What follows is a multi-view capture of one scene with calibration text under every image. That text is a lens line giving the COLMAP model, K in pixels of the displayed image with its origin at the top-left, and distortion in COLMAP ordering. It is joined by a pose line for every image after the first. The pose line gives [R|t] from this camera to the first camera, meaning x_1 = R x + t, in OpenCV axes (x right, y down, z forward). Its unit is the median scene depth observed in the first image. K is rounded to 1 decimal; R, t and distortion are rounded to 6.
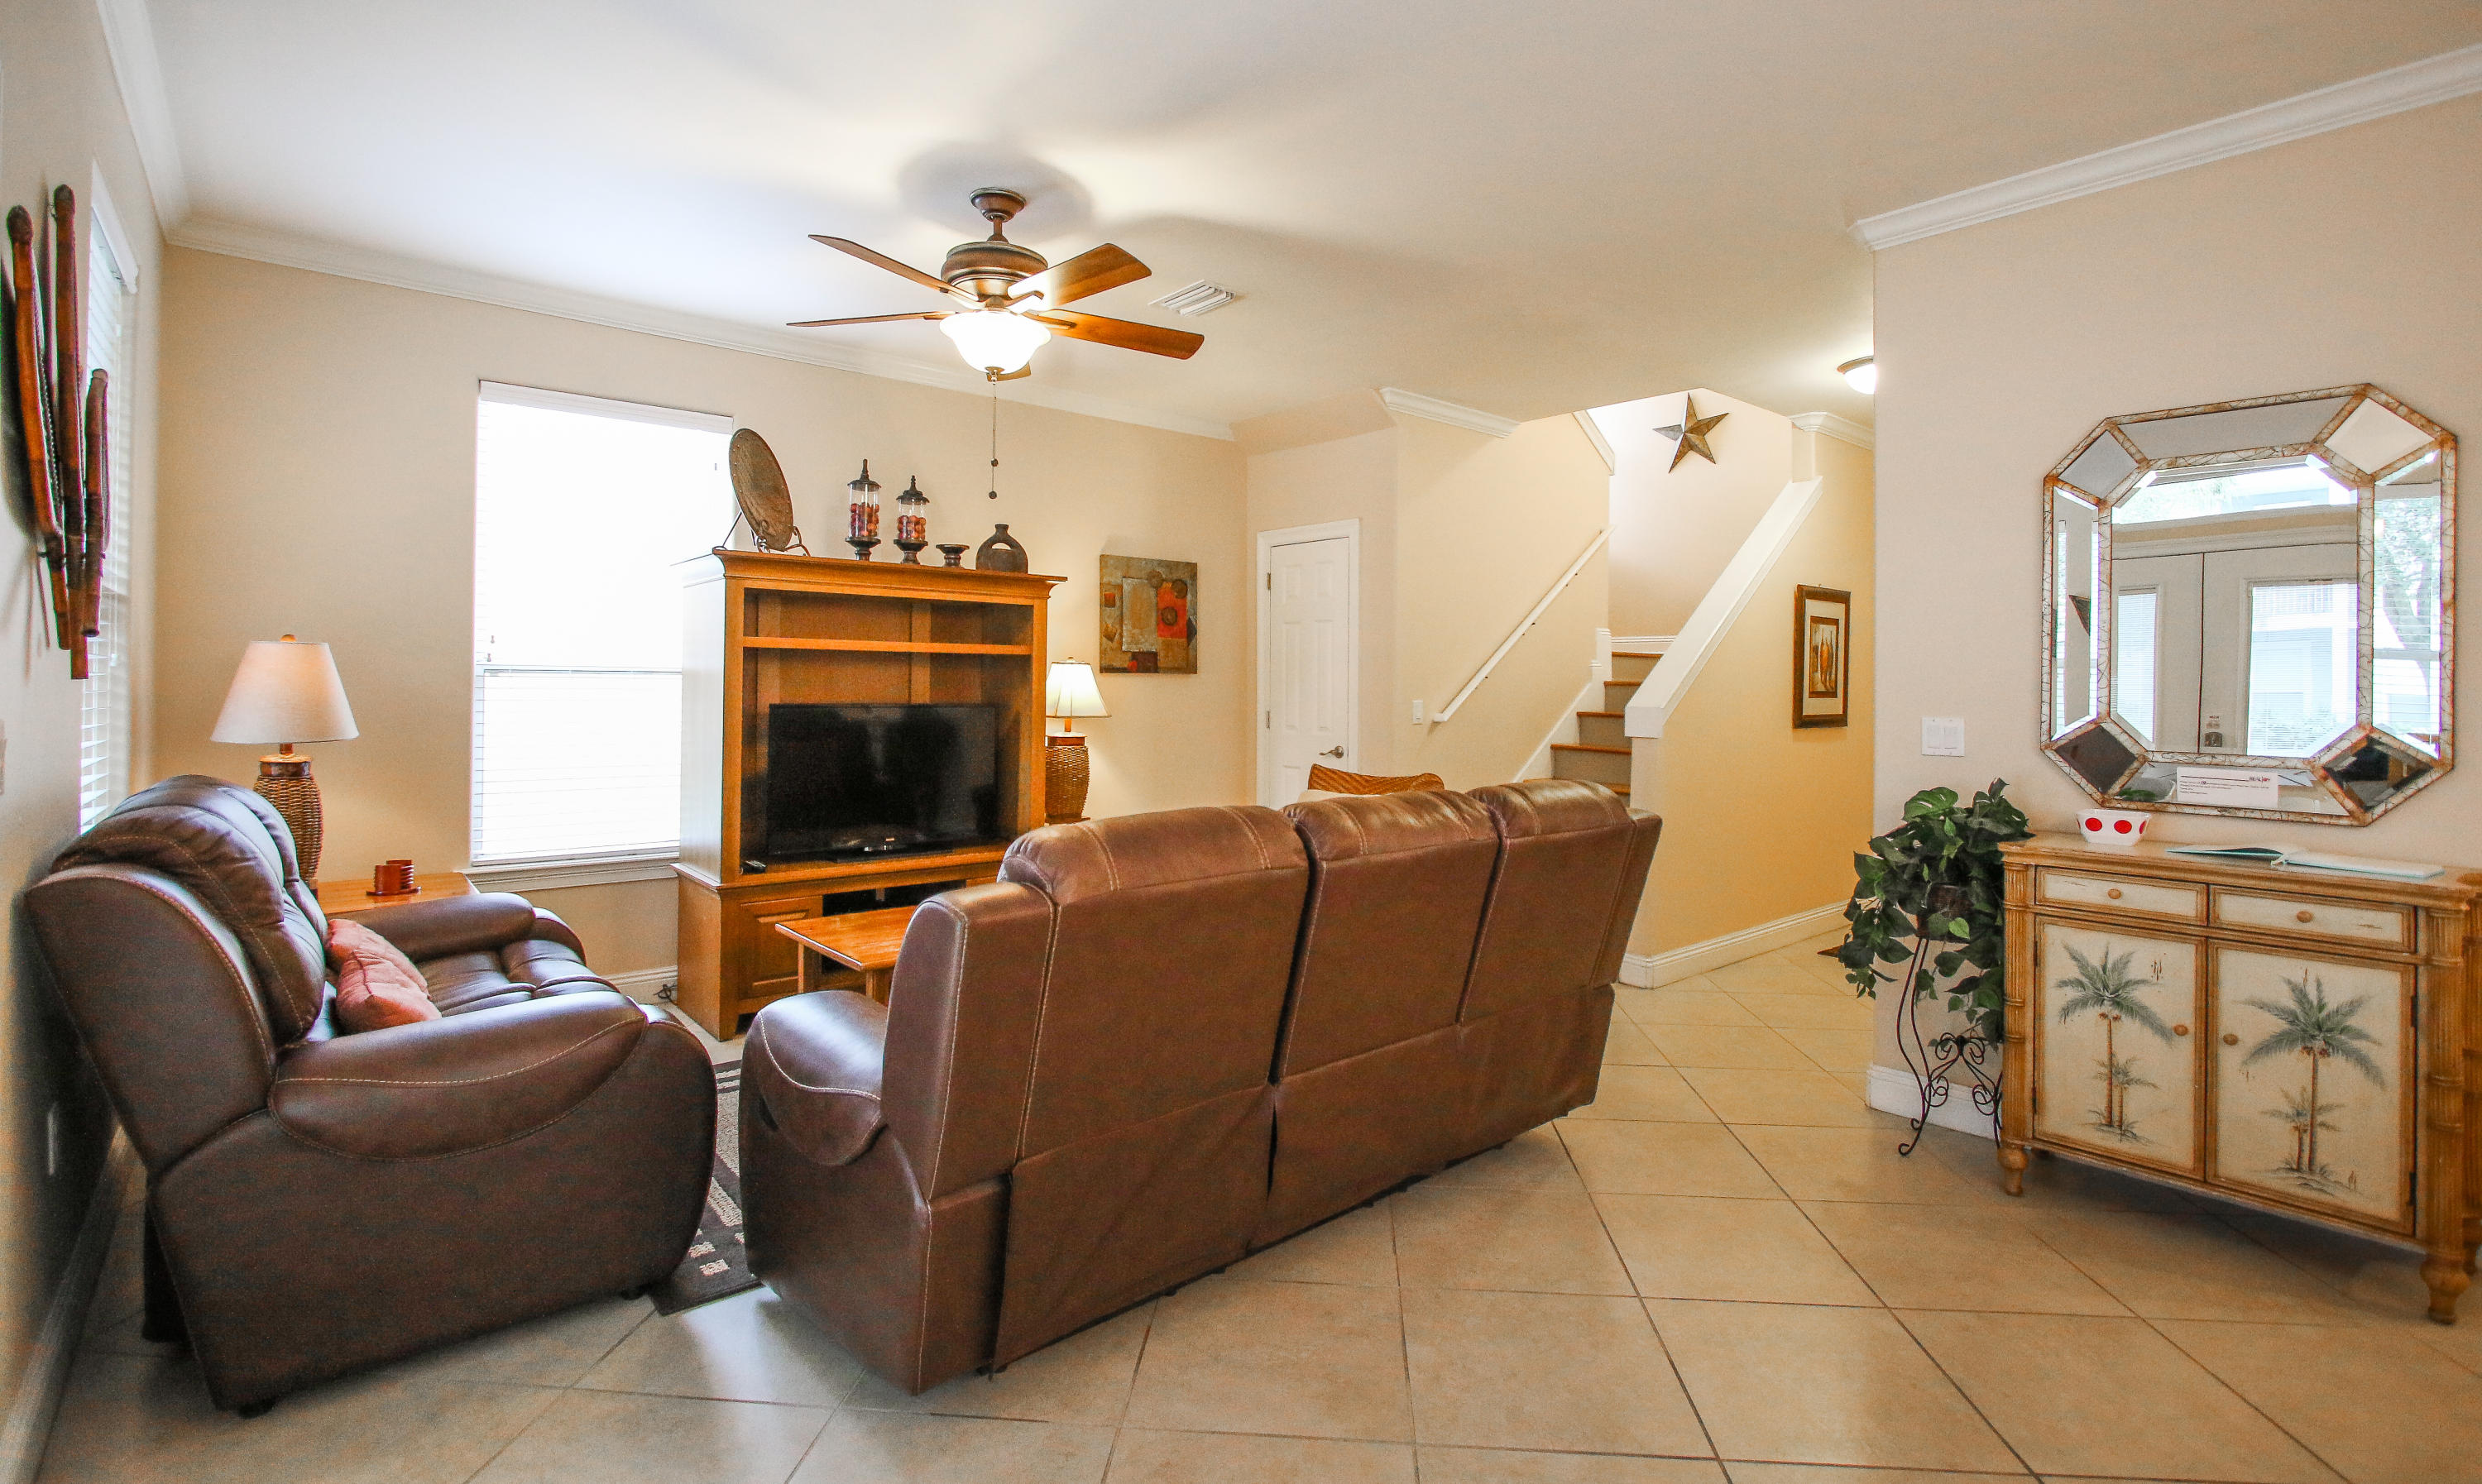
lens RADIAL K [[1143.6, 0, 1249.2], [0, 1143.6, 675.9], [0, 0, 1]] dist [-0.013689, -0.000045]
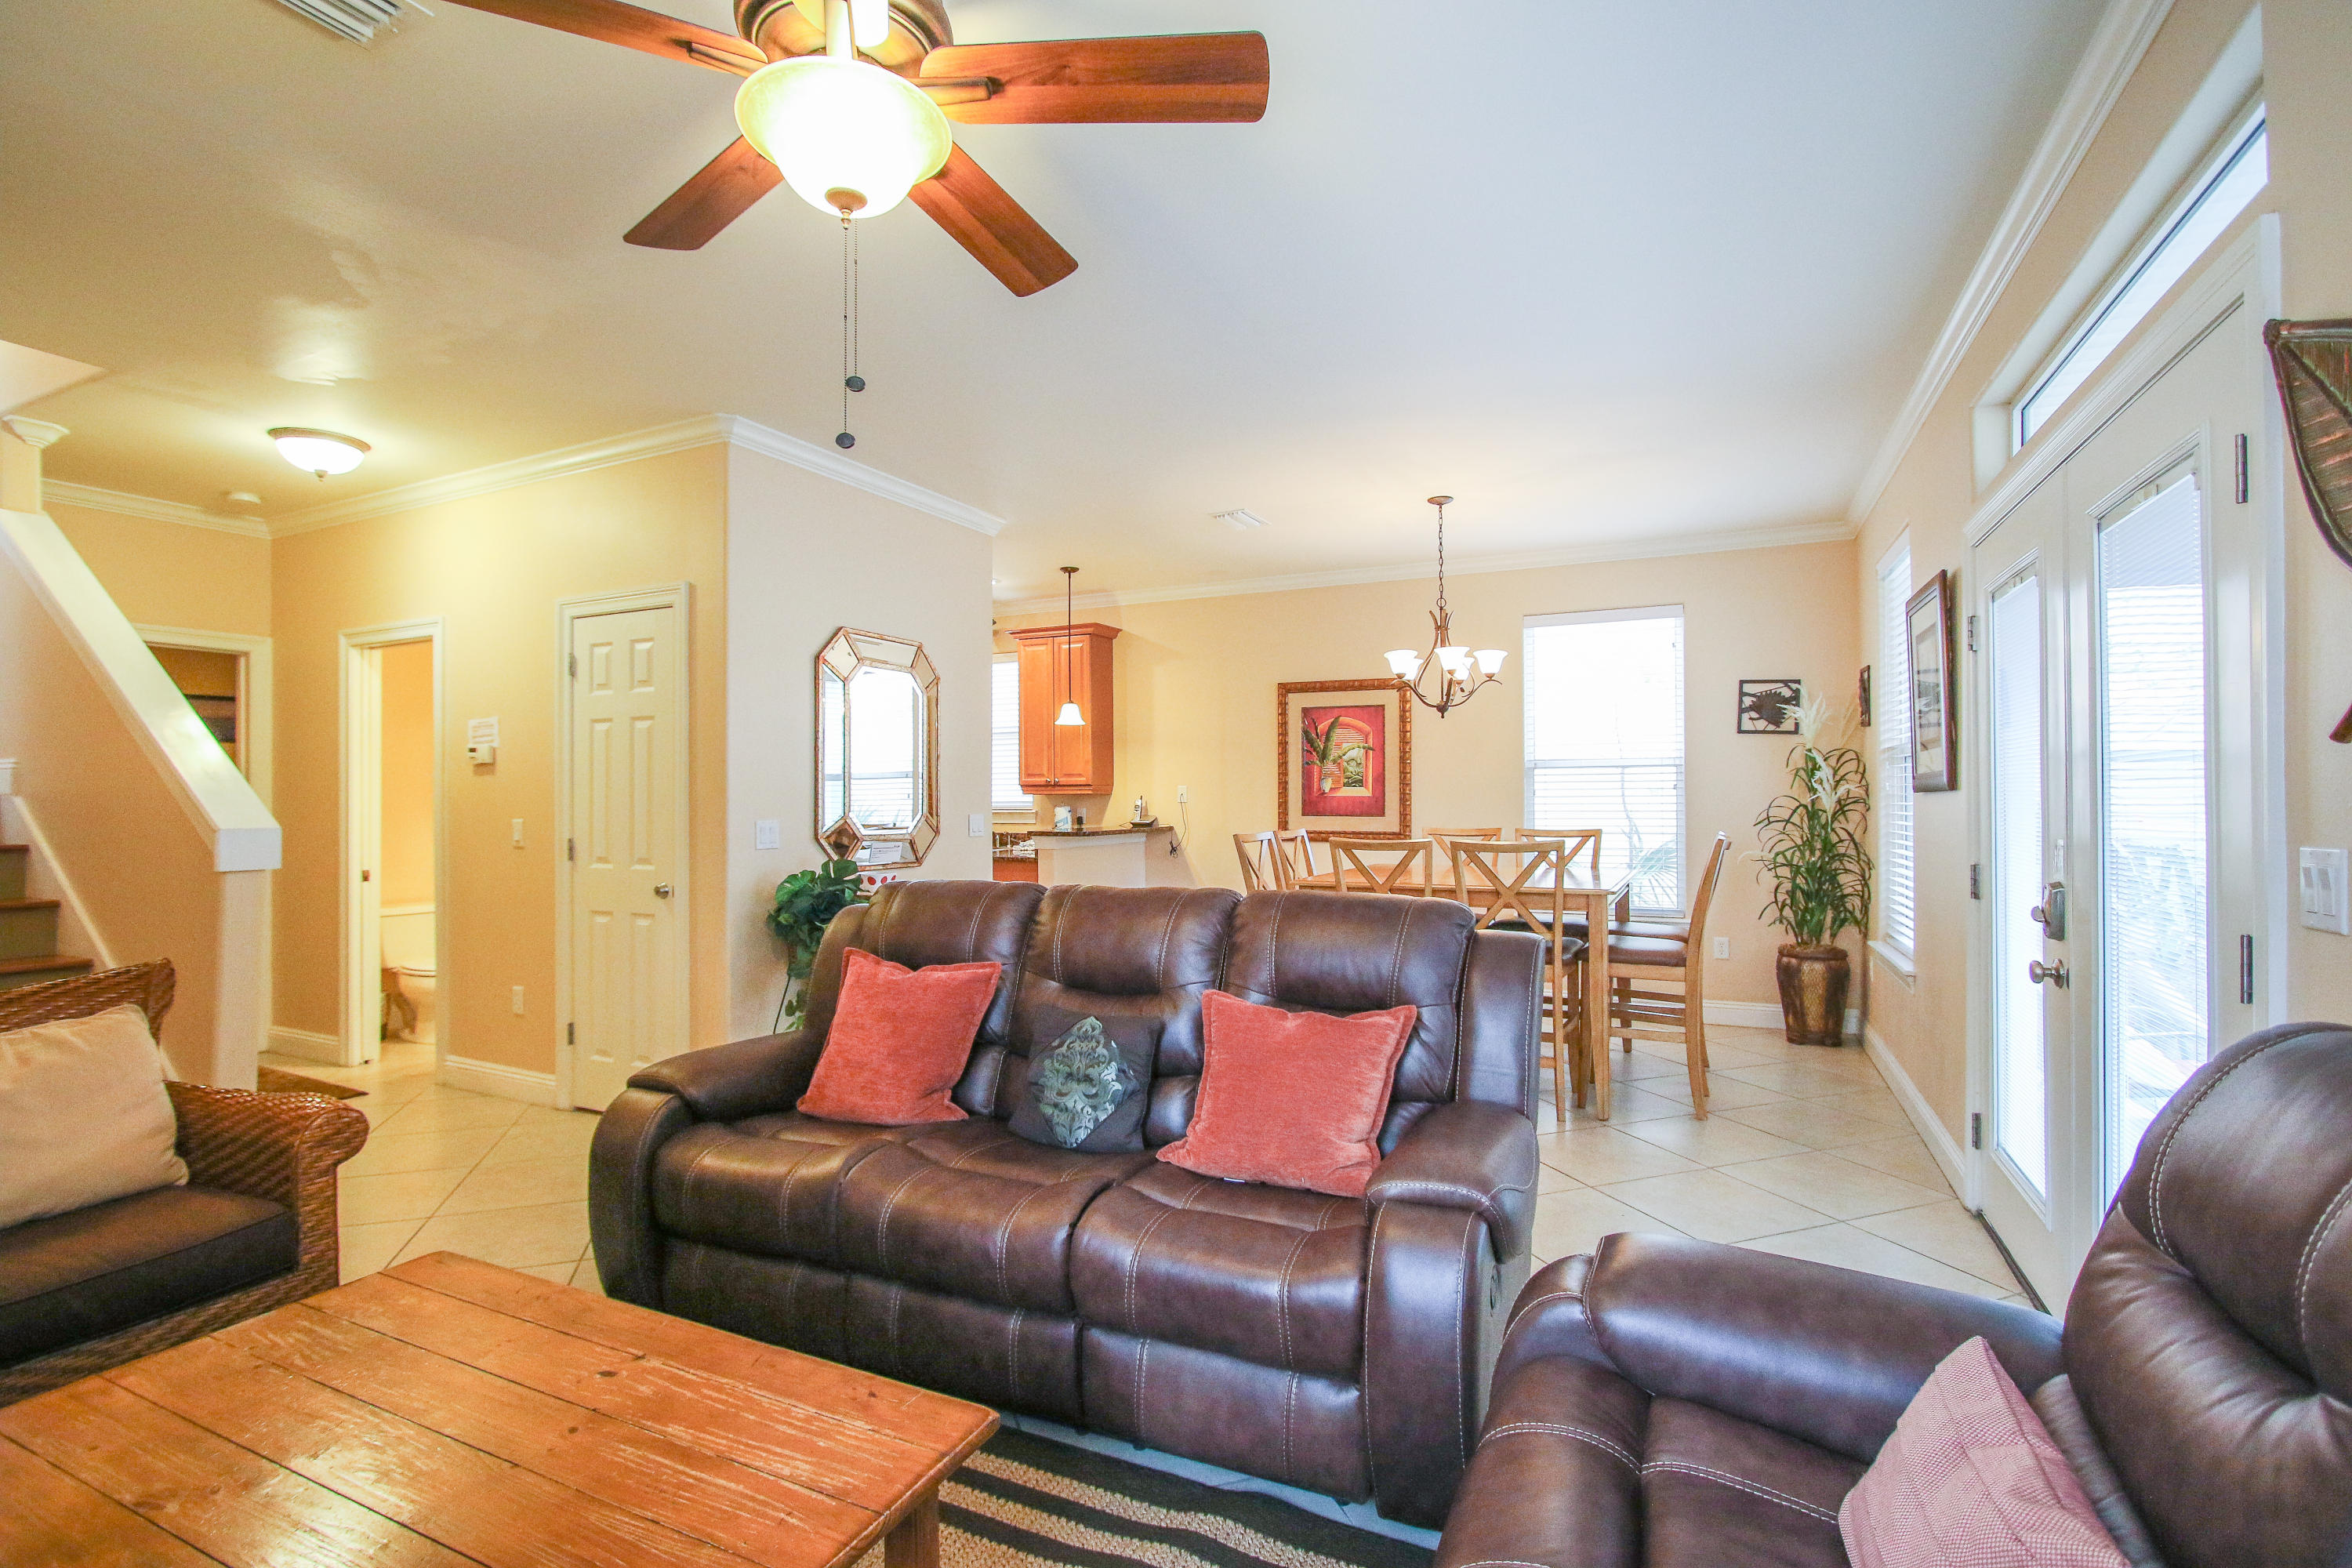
lens RADIAL K [[1094.6, 0, 1172.3], [0, 1094.6, 784.0], [0, 0, 1]] dist [-0.018716, 0.002974]
pose [[-0.403749, 0.003513, 0.914863, -0.864854], [-0.006816, 0.999953, -0.006848, -0.000370], [-0.914845, -0.009000, -0.403706, 1.252398]]
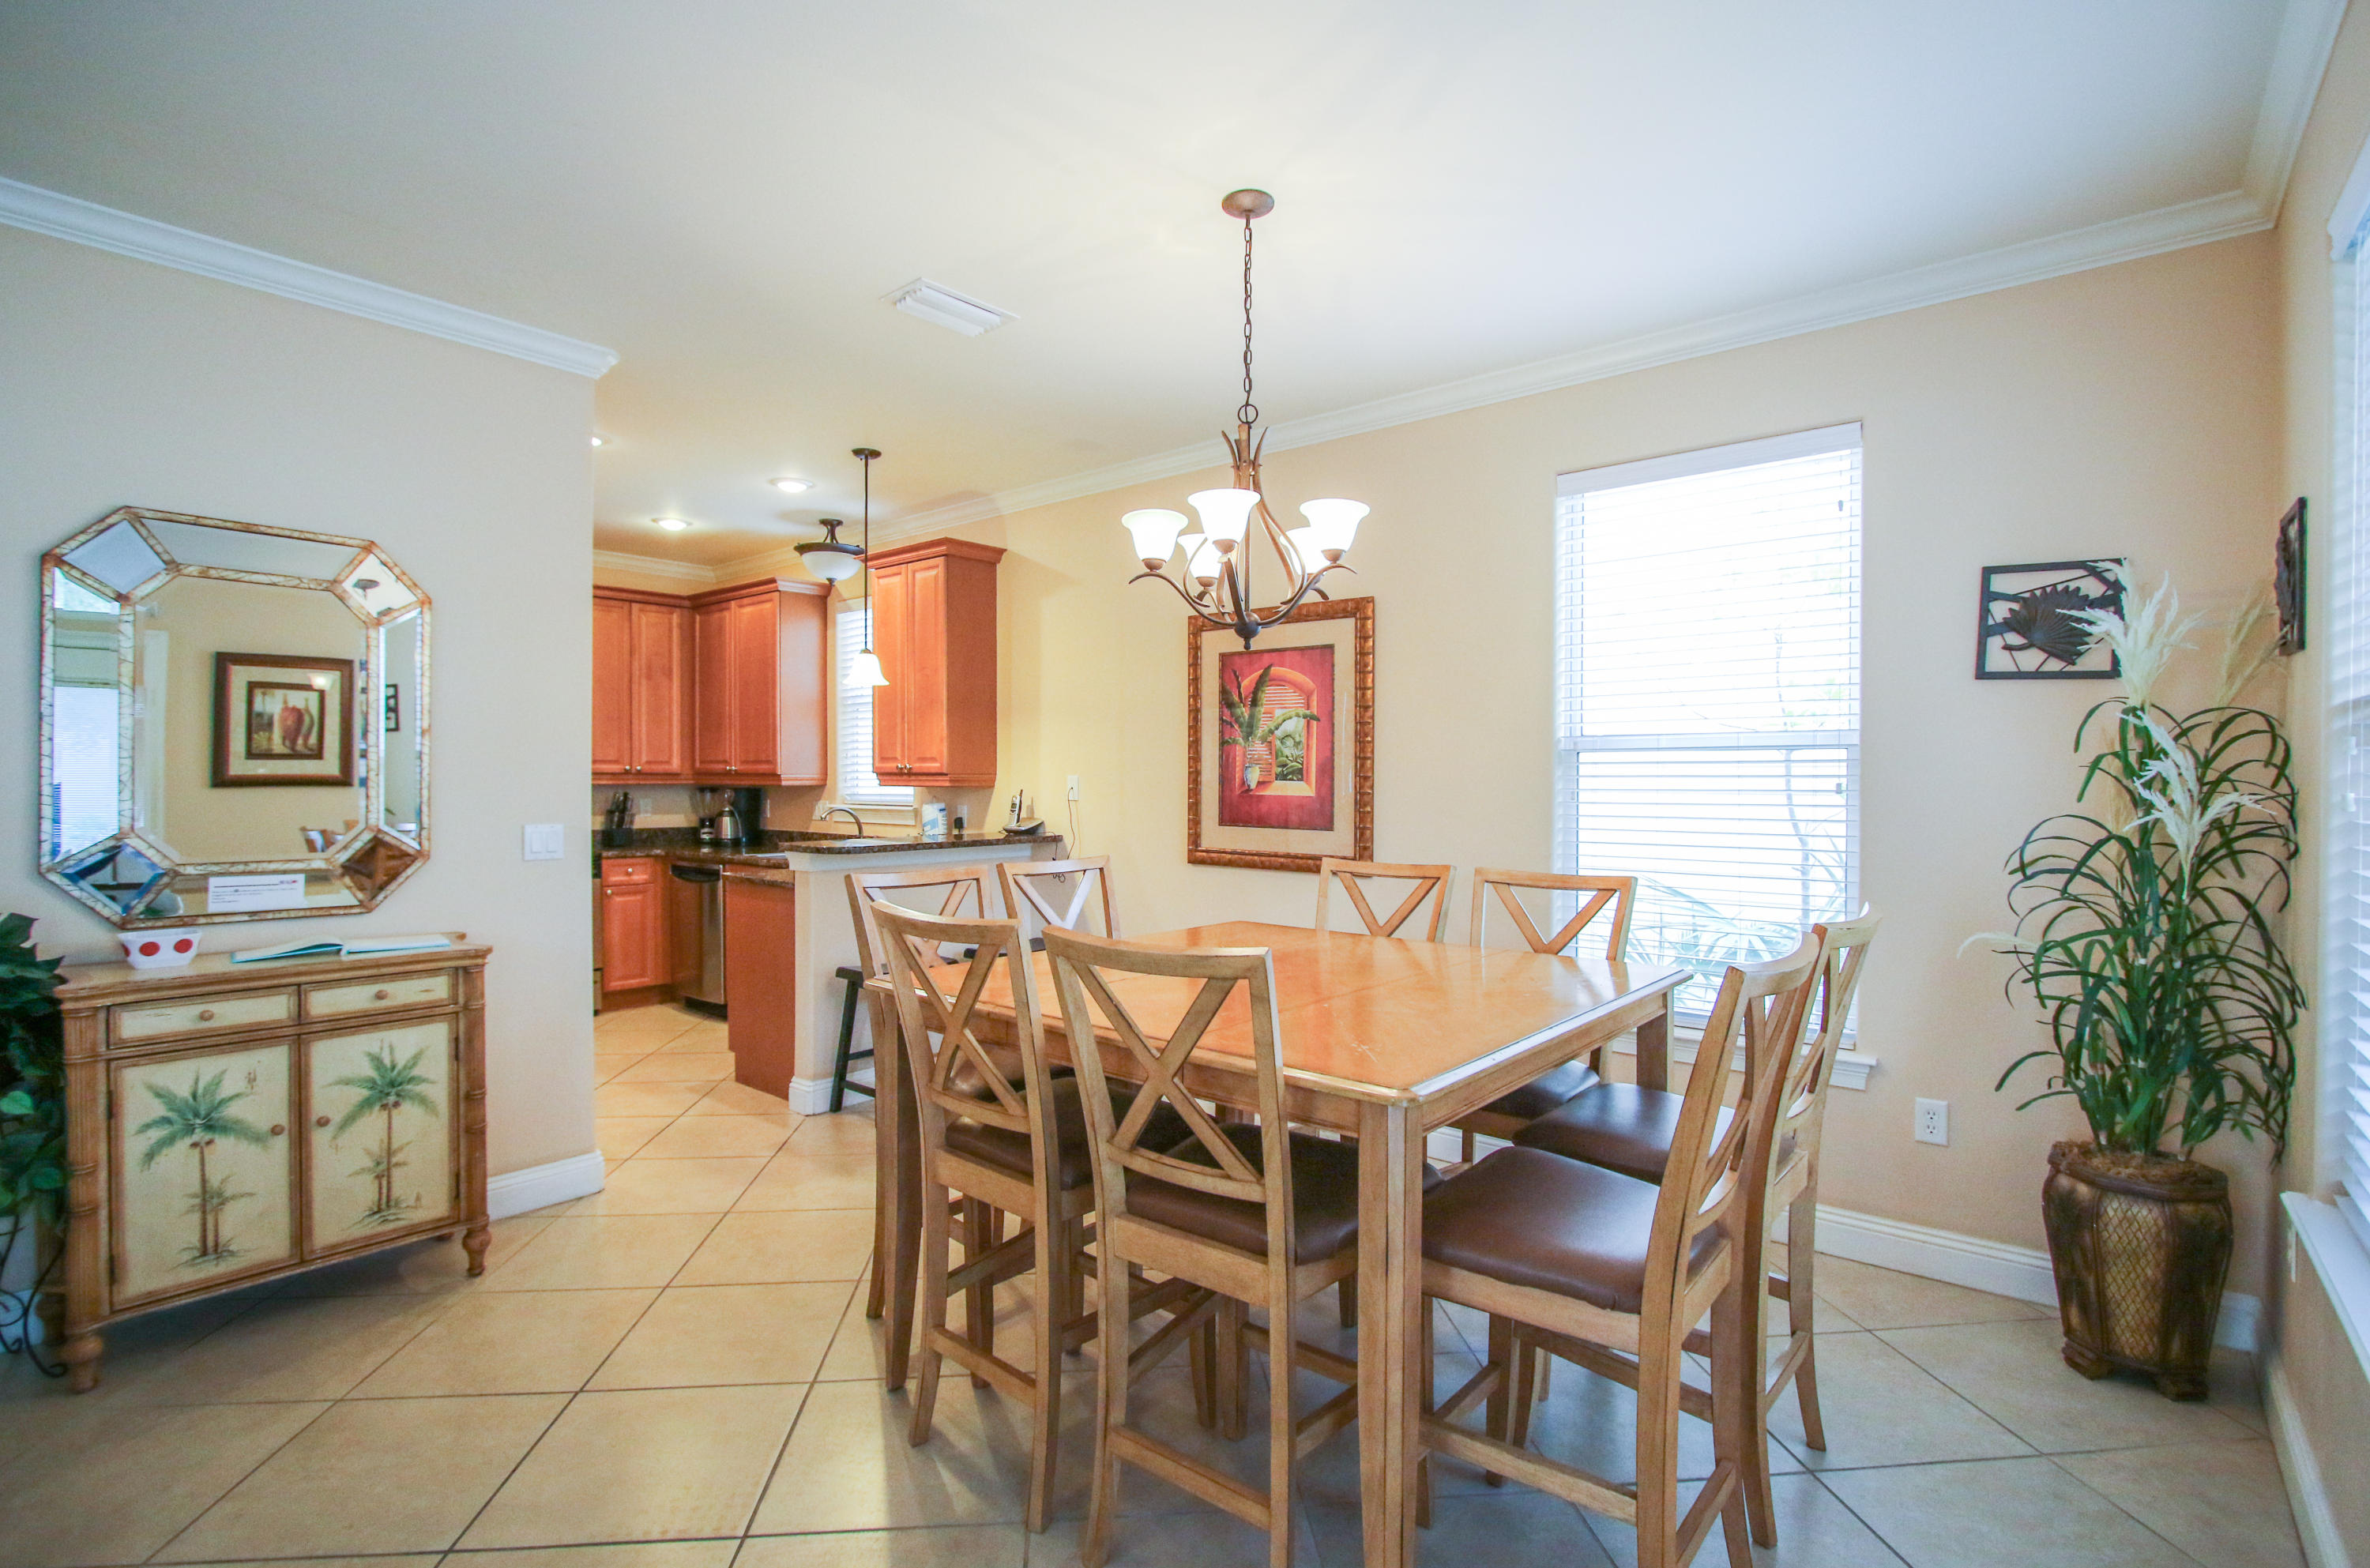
lens RADIAL K [[1102.9, 0, 1178.8], [0, 1102.9, 785.2], [0, 0, 1]] dist [-0.018716, 0.002974]
pose [[-0.165418, -0.016880, 0.986079, -0.269117], [-0.012887, 0.999805, 0.014953, -0.027100], [-0.986139, -0.010234, -0.165604, 0.317230]]
